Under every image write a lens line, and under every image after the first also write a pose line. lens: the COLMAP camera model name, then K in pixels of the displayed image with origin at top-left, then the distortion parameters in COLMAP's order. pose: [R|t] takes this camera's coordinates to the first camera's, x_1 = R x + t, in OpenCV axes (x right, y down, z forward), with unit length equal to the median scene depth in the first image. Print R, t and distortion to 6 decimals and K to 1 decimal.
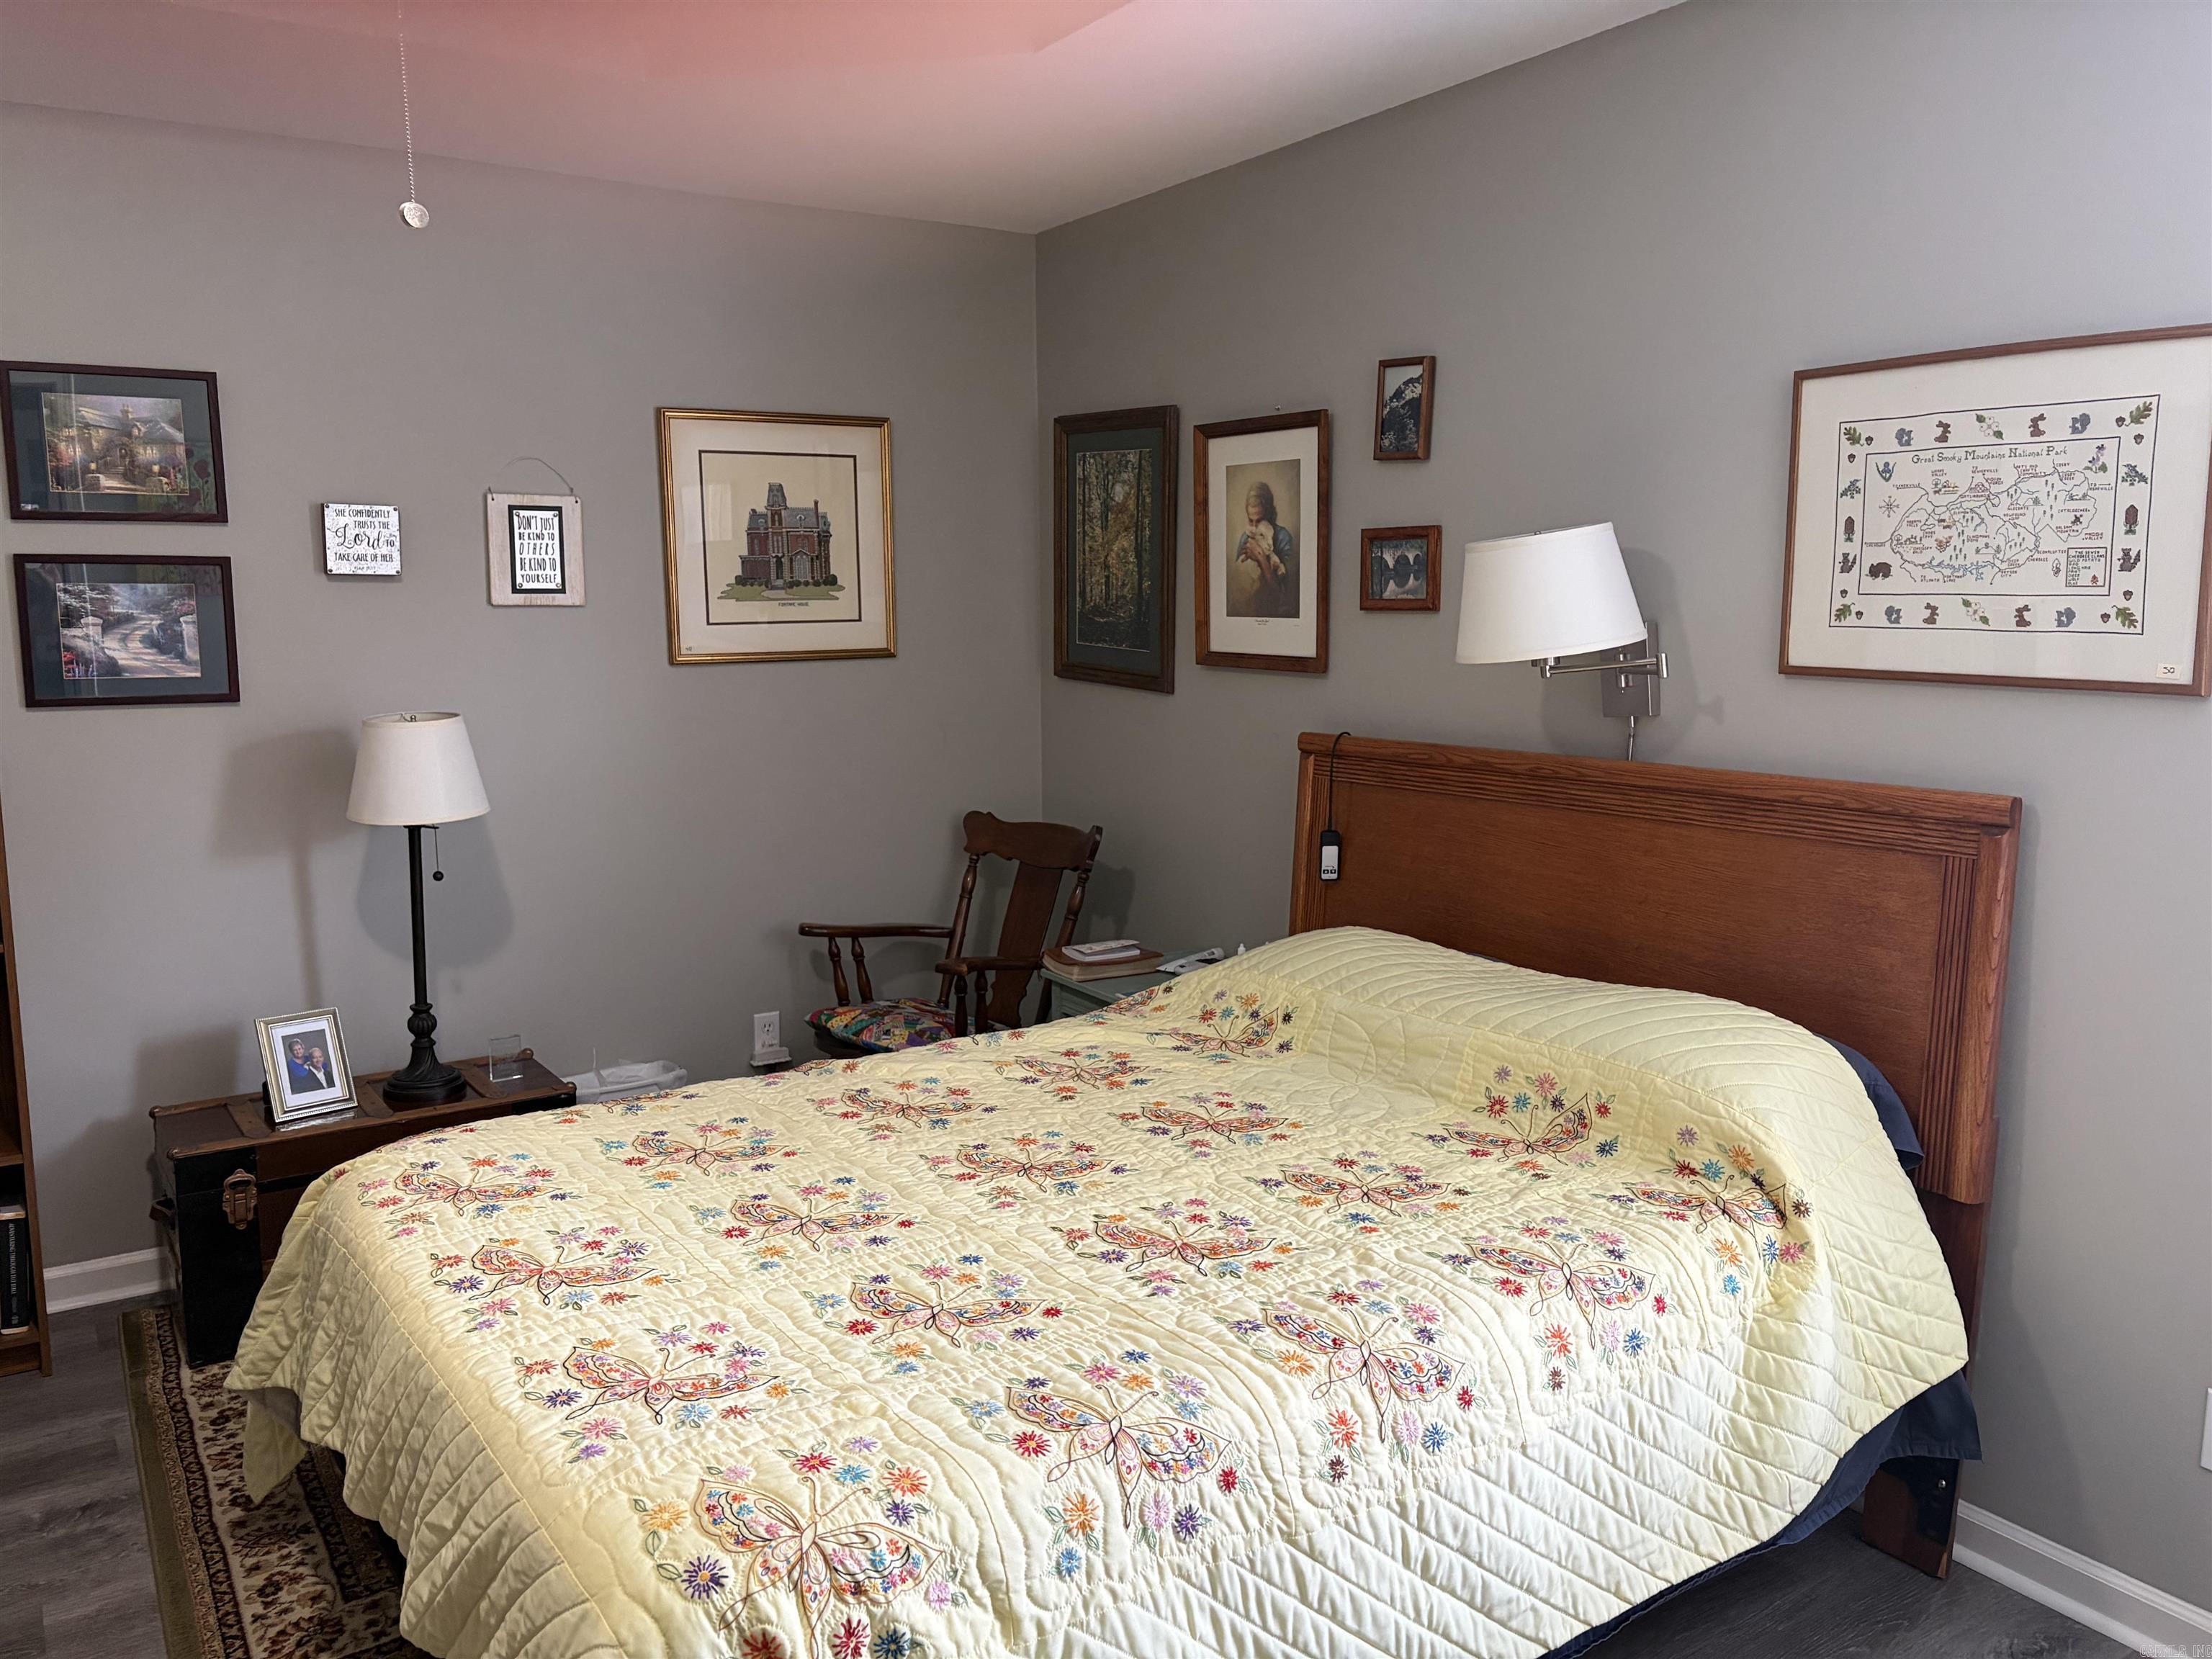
lens RADIAL K [[1688.9, 0, 1113.5], [0, 1688.9, 822.1], [0, 0, 1]] dist [0.049529, -0.049043]
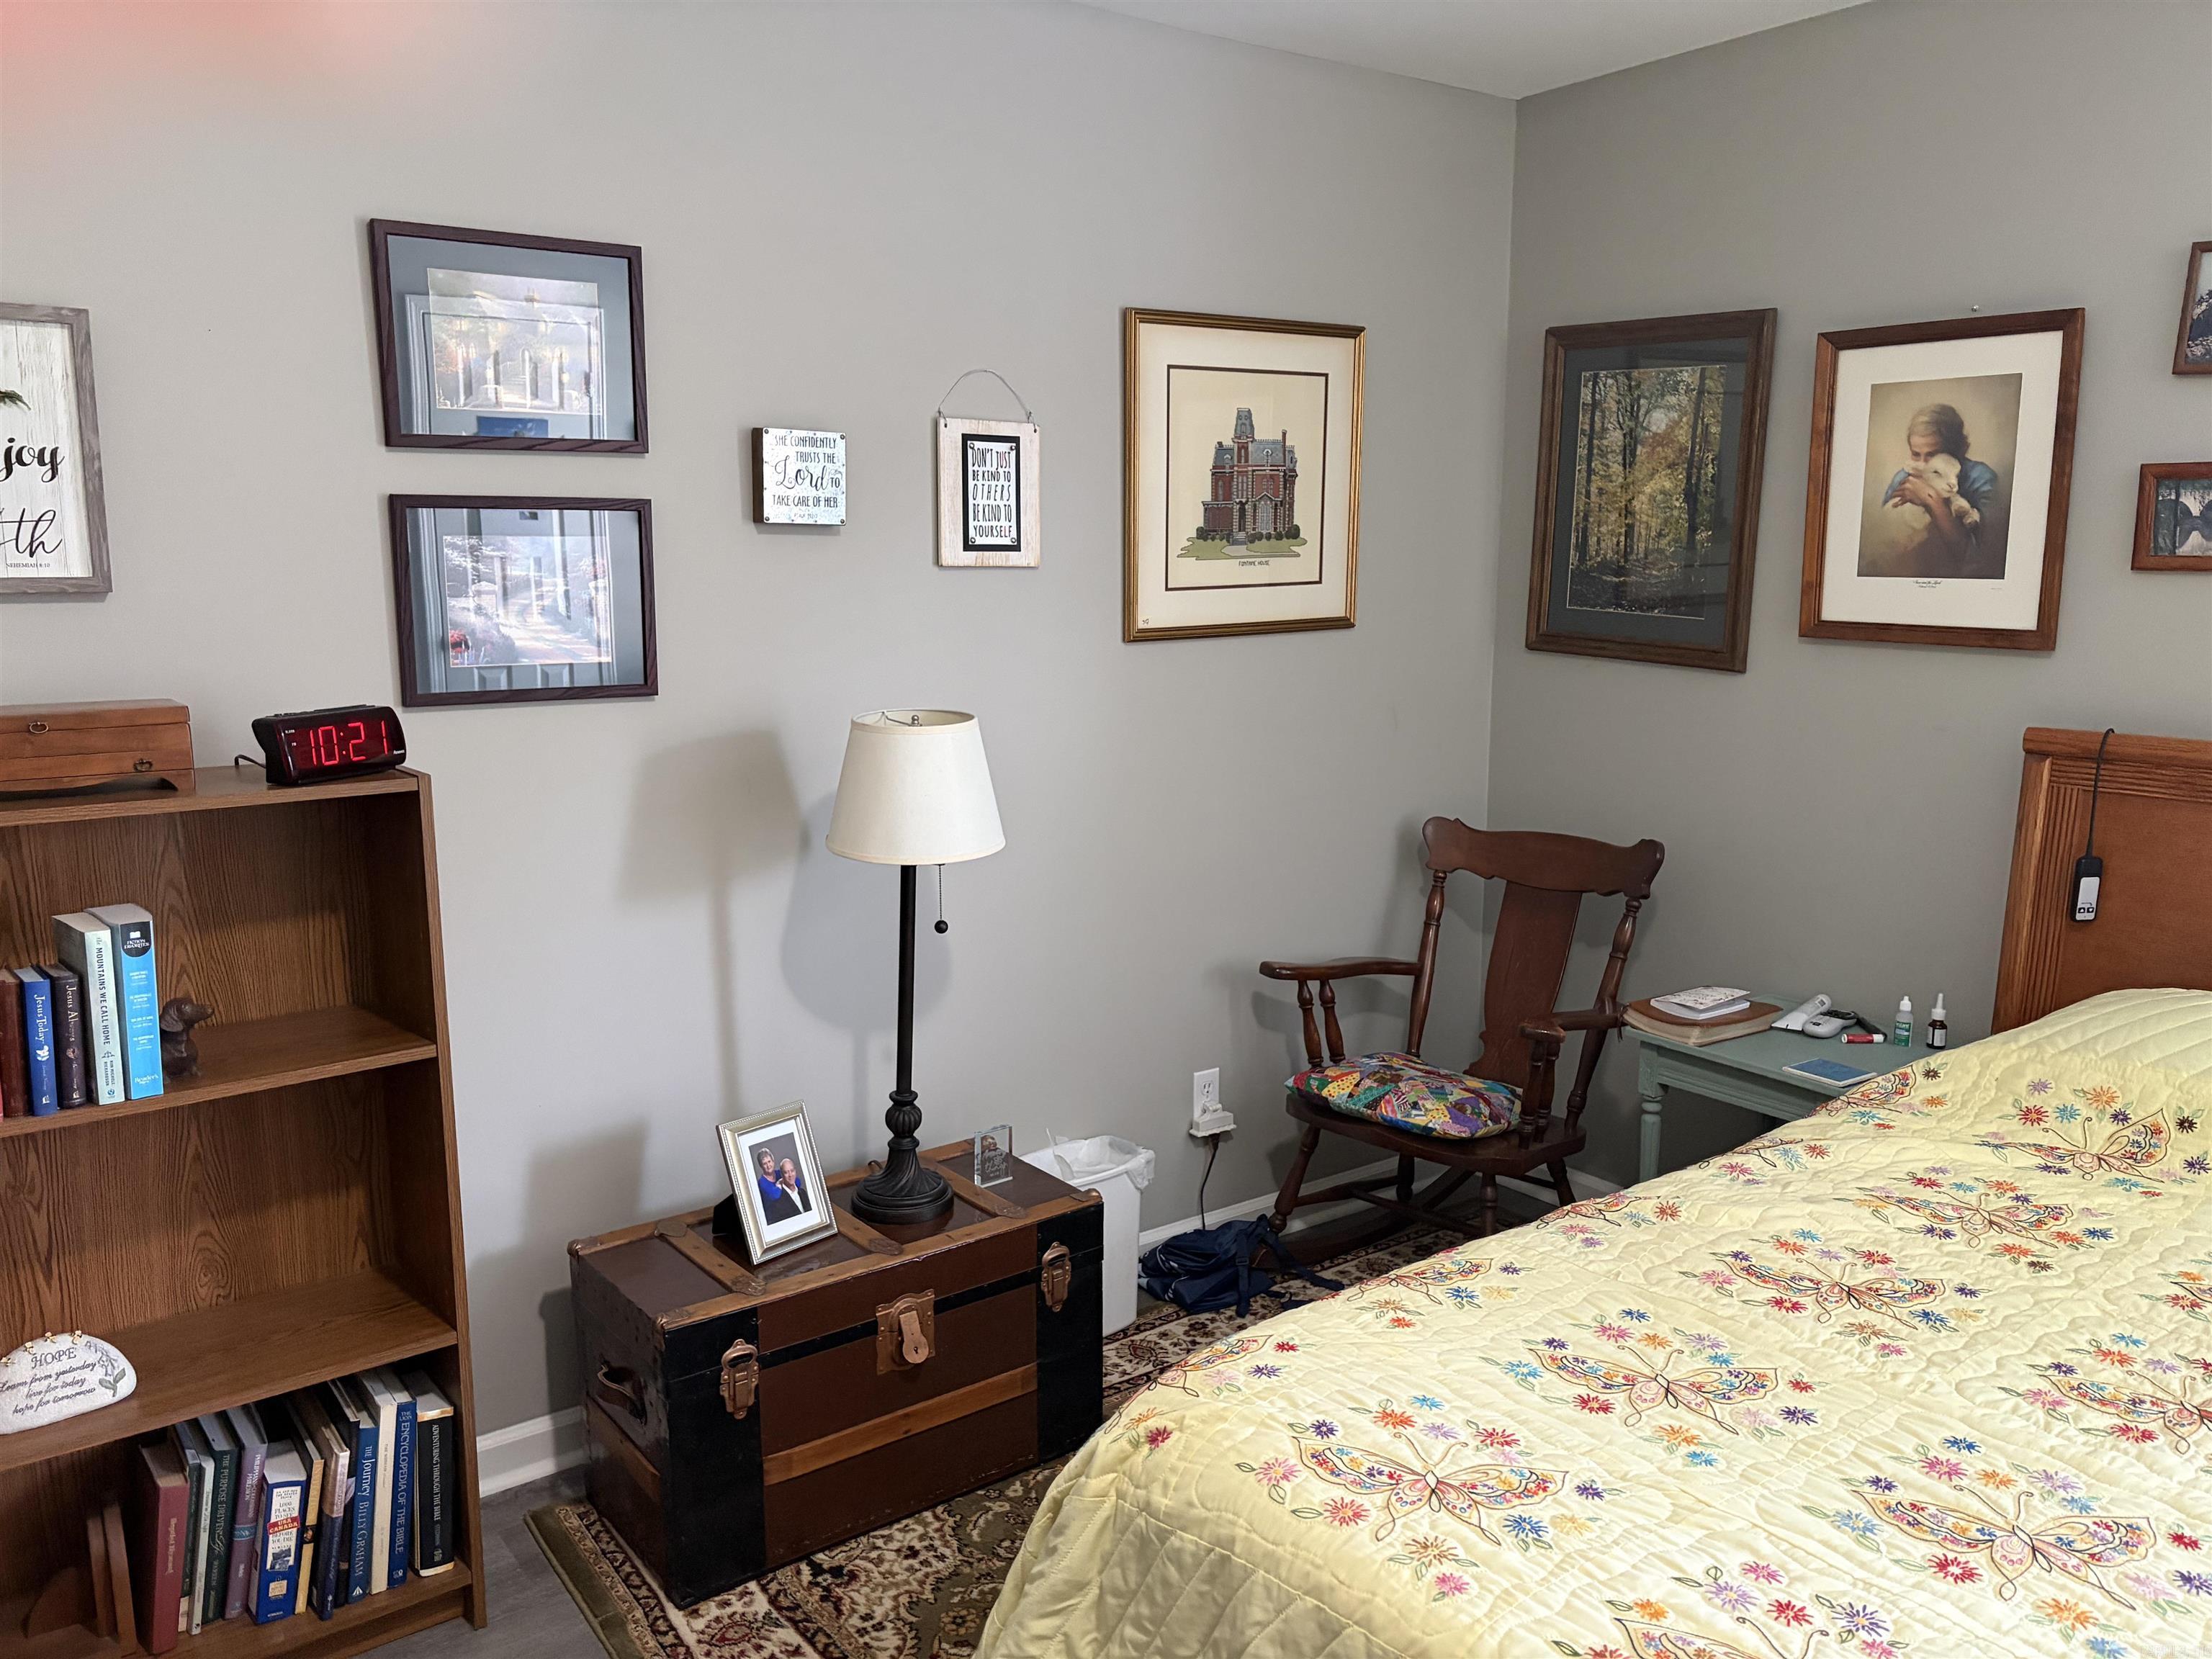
lens RADIAL K [[1688.9, 0, 1106.0], [0, 1688.9, 835.1], [0, 0, 1]] dist [0.049529, -0.049043]
pose [[0.998544, -0.007264, 0.053452, -0.367954], [0.005337, 0.999334, 0.036103, -0.036433], [-0.053678, -0.035765, 0.997918, 0.252854]]
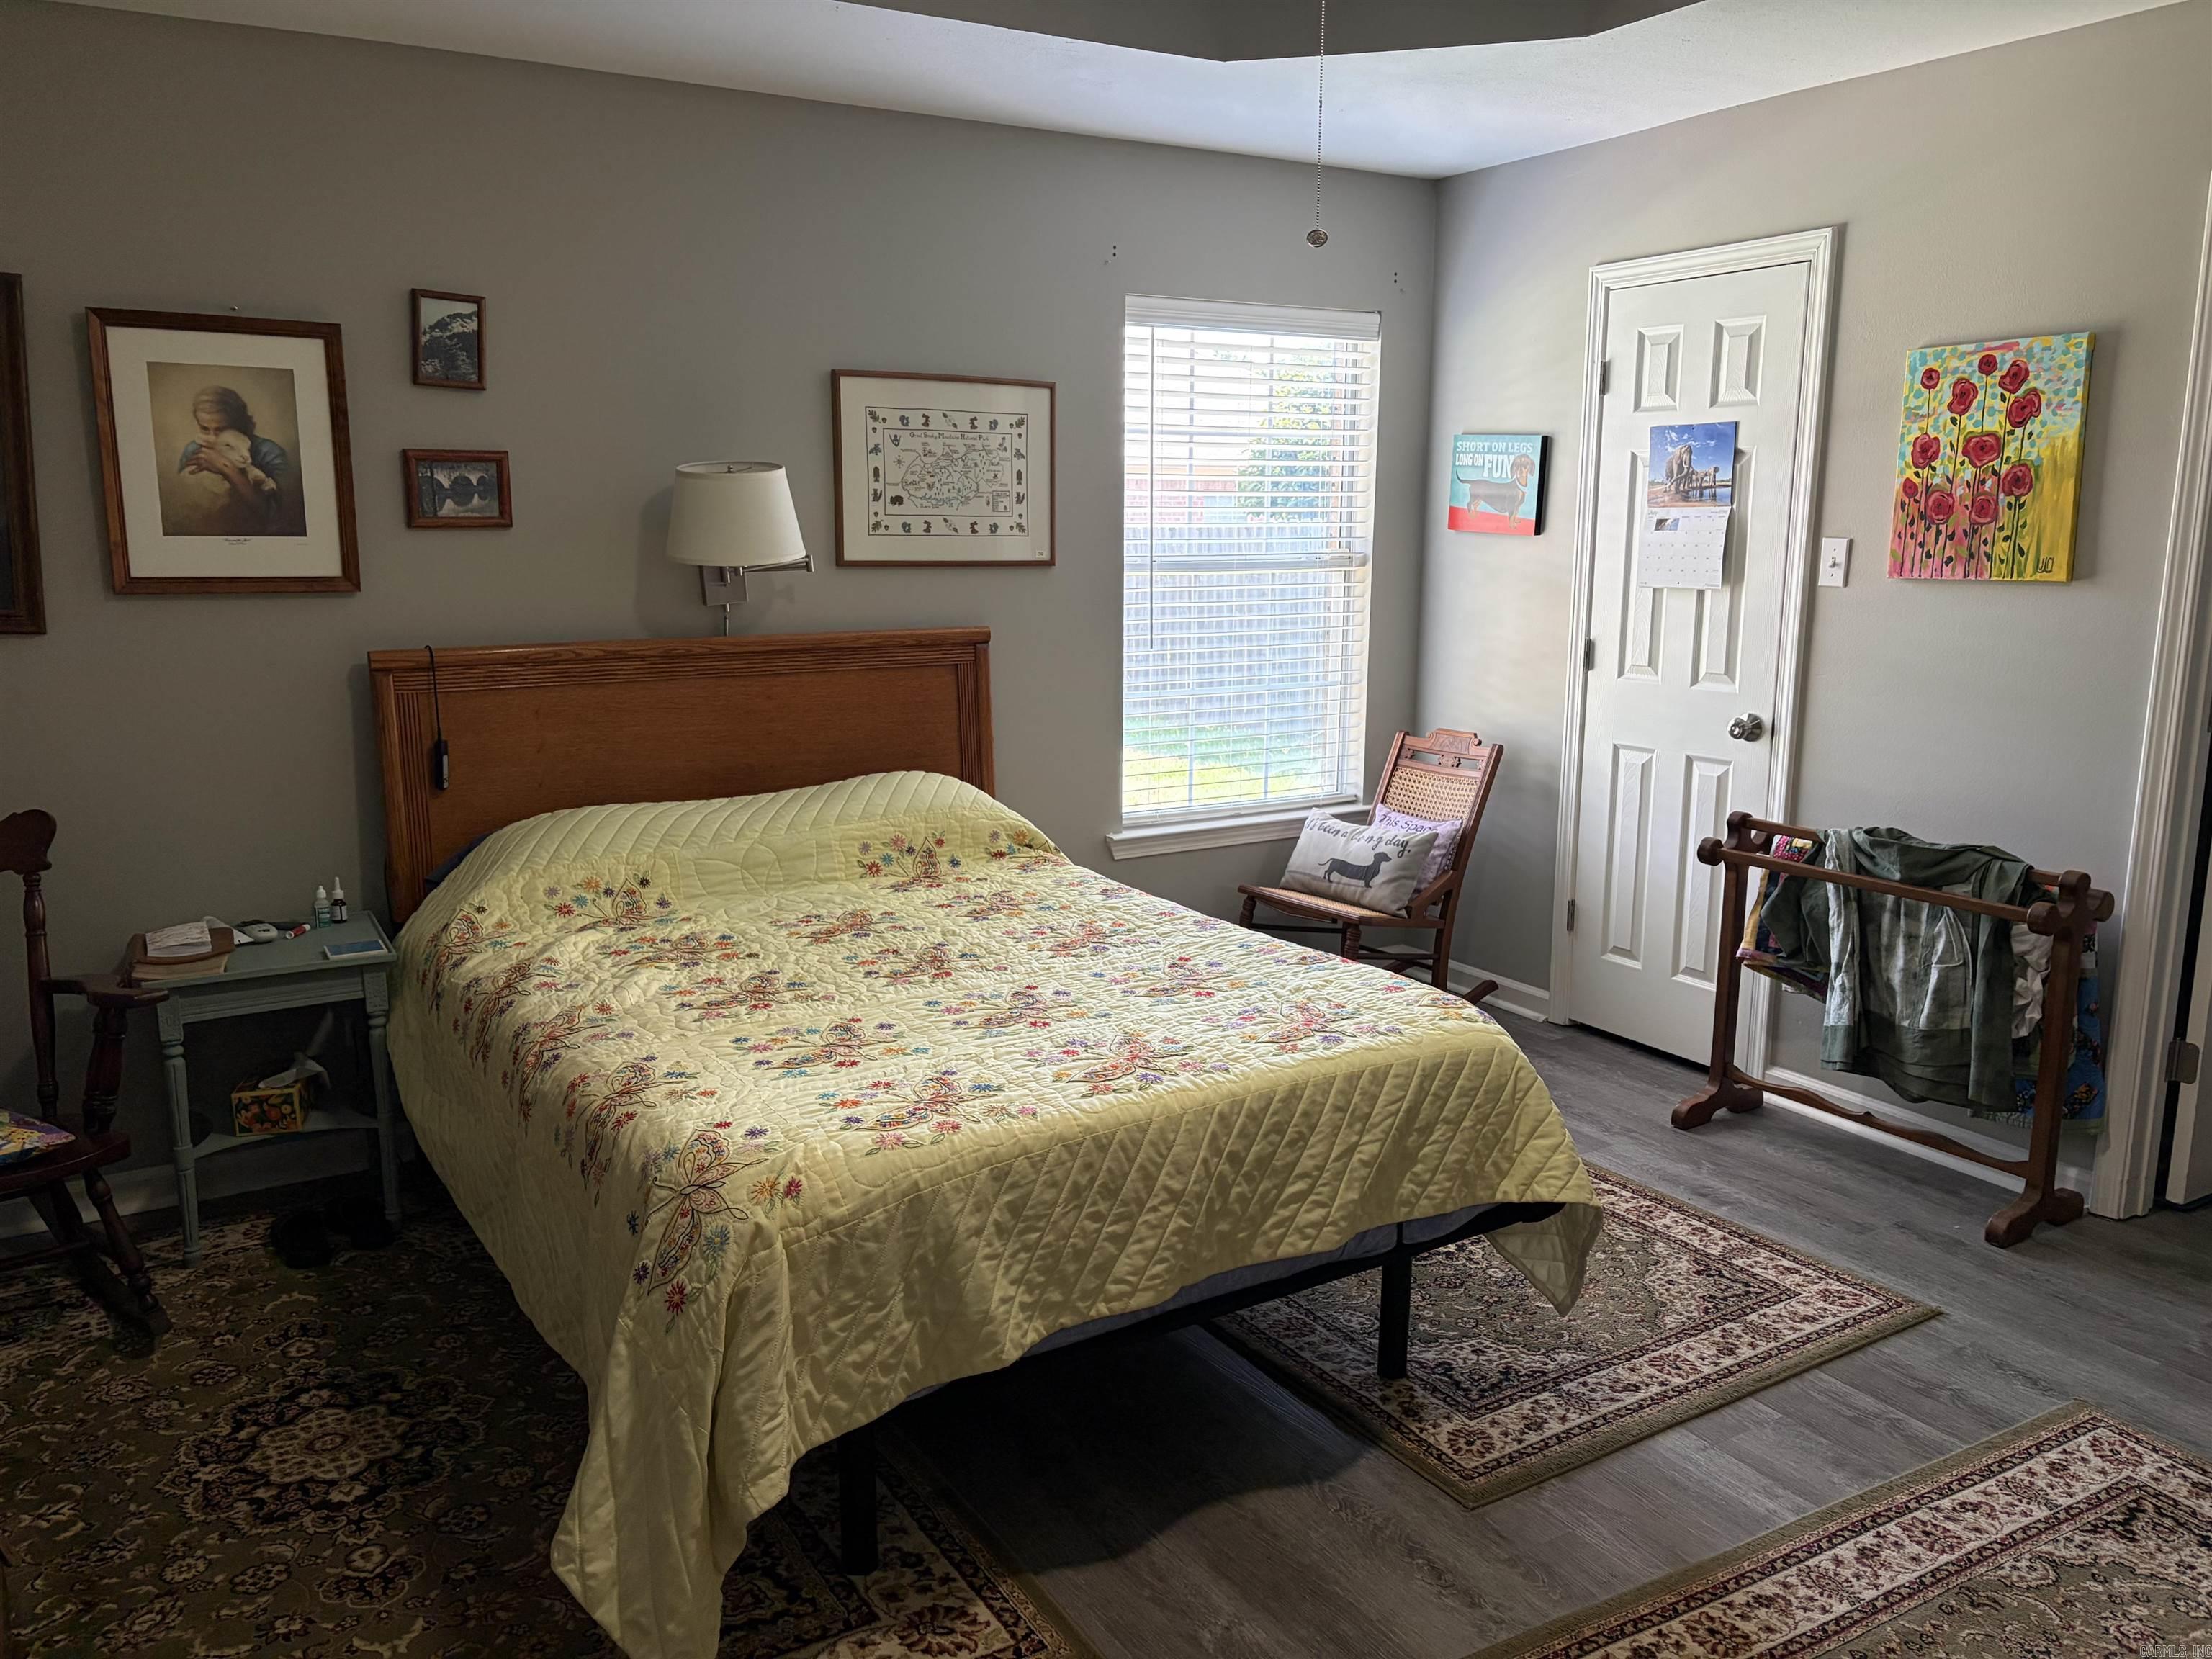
lens RADIAL K [[1688.9, 0, 1104.7], [0, 1688.9, 817.8], [0, 0, 1]] dist [0.049529, -0.049043]
pose [[0.024760, -0.172708, 0.984662, -0.915008], [0.135972, 0.976392, 0.167838, -0.070309], [-0.990403, 0.129731, 0.047659, 0.563631]]
